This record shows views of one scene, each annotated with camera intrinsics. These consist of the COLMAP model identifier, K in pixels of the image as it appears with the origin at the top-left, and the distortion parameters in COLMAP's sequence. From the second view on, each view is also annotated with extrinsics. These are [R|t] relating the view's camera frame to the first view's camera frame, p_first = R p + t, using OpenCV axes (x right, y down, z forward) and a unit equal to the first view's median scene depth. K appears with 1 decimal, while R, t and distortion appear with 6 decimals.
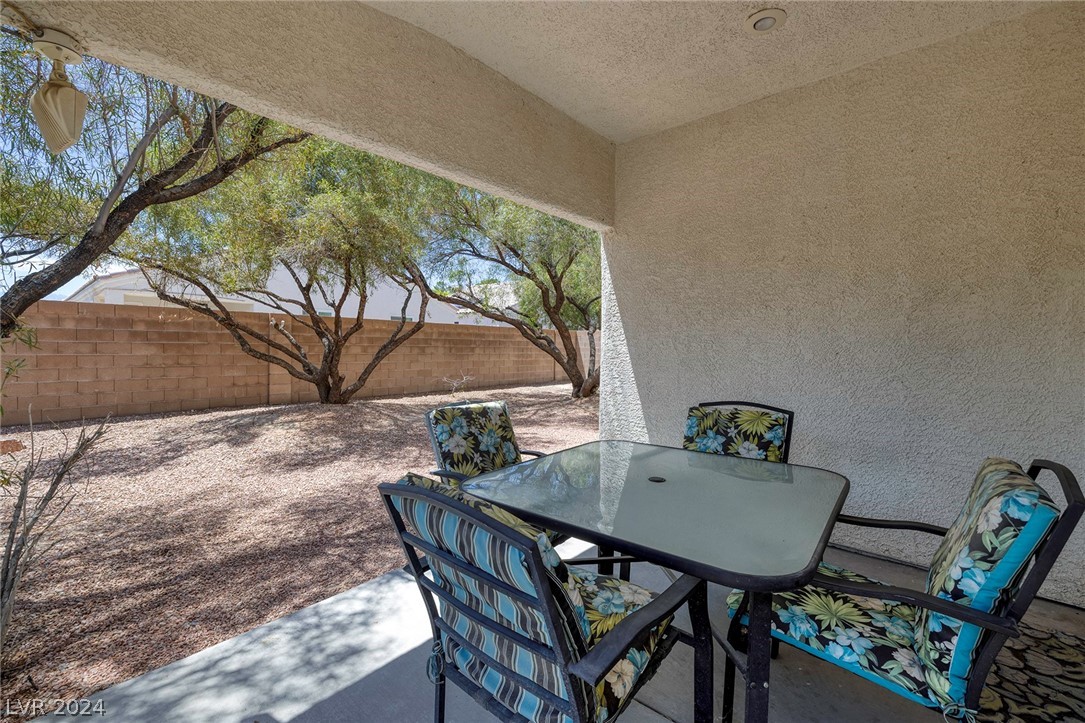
lens RADIAL K [[472.6, 0, 539.5], [0, 472.6, 363.4], [0, 0, 1]] dist [0.018768, -0.001260]
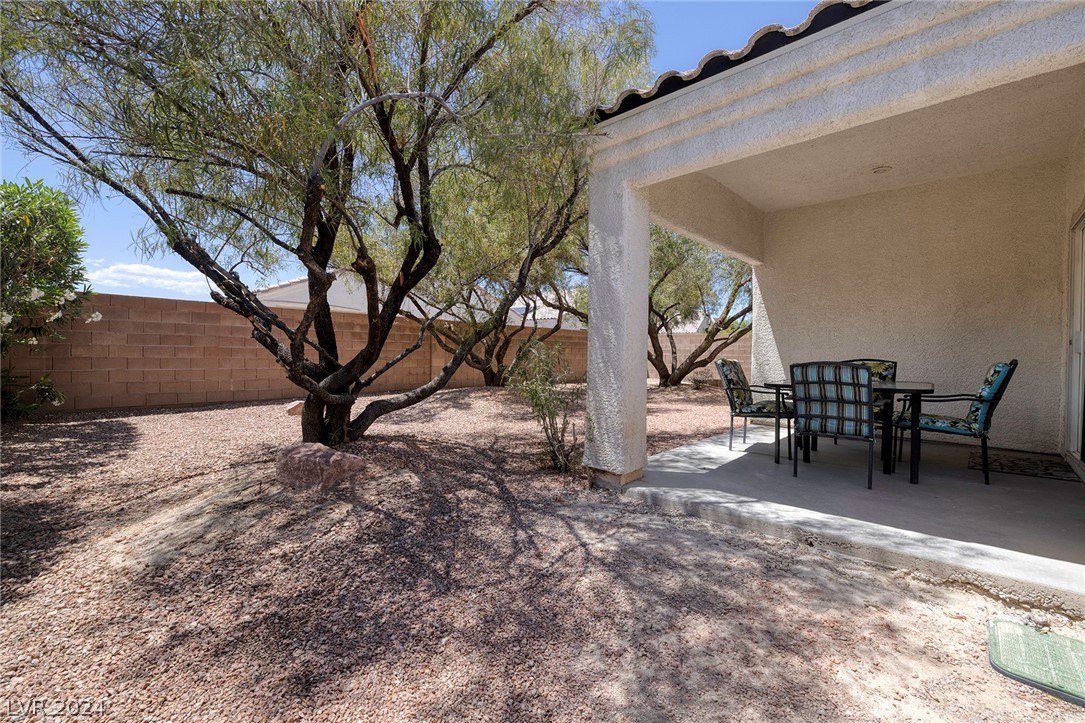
lens RADIAL K [[472.6, 0, 538.7], [0, 472.6, 362.1], [0, 0, 1]] dist [0.018768, -0.001260]
pose [[0.999469, 0.000137, -0.032575, -0.304353], [-0.000787, 0.999800, -0.019962, 0.048066], [0.032566, 0.019977, 0.999270, -0.354809]]
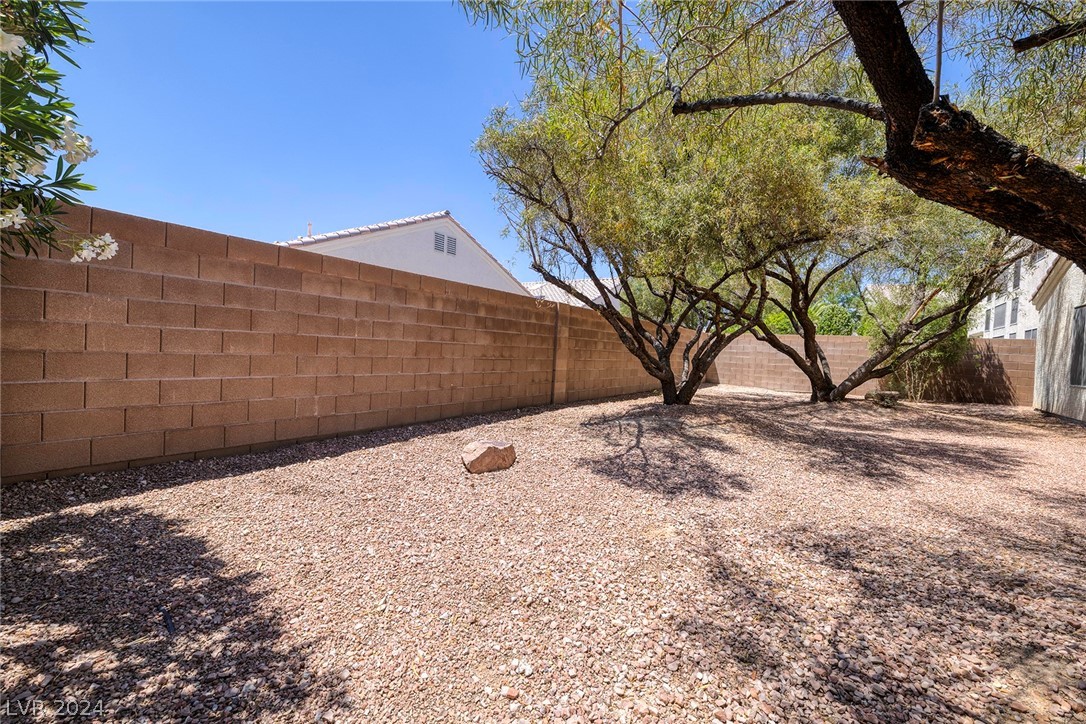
lens RADIAL K [[473.0, 0, 541.3], [0, 473.0, 362.1], [0, 0, 1]] dist [0.018768, -0.001260]
pose [[0.992155, 0.024493, 0.122588, -0.911837], [-0.023373, 0.999671, -0.010566, 0.021755], [-0.122806, 0.007618, 0.992401, 0.160819]]
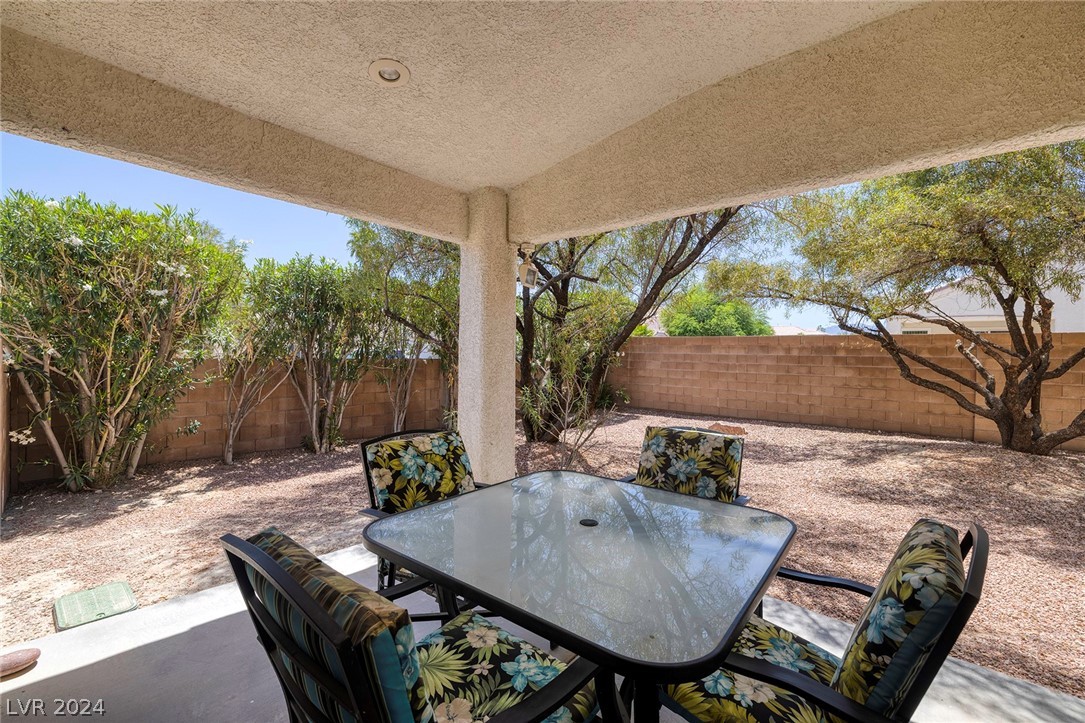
lens RADIAL K [[472.6, 0, 543.2], [0, 472.6, 357.2], [0, 0, 1]] dist [0.018768, -0.001260]
pose [[-0.003535, -0.006592, -0.999972, 0.379271], [-0.054447, 0.998496, -0.006390, -0.019901], [0.998510, 0.054423, -0.003888, 0.294477]]
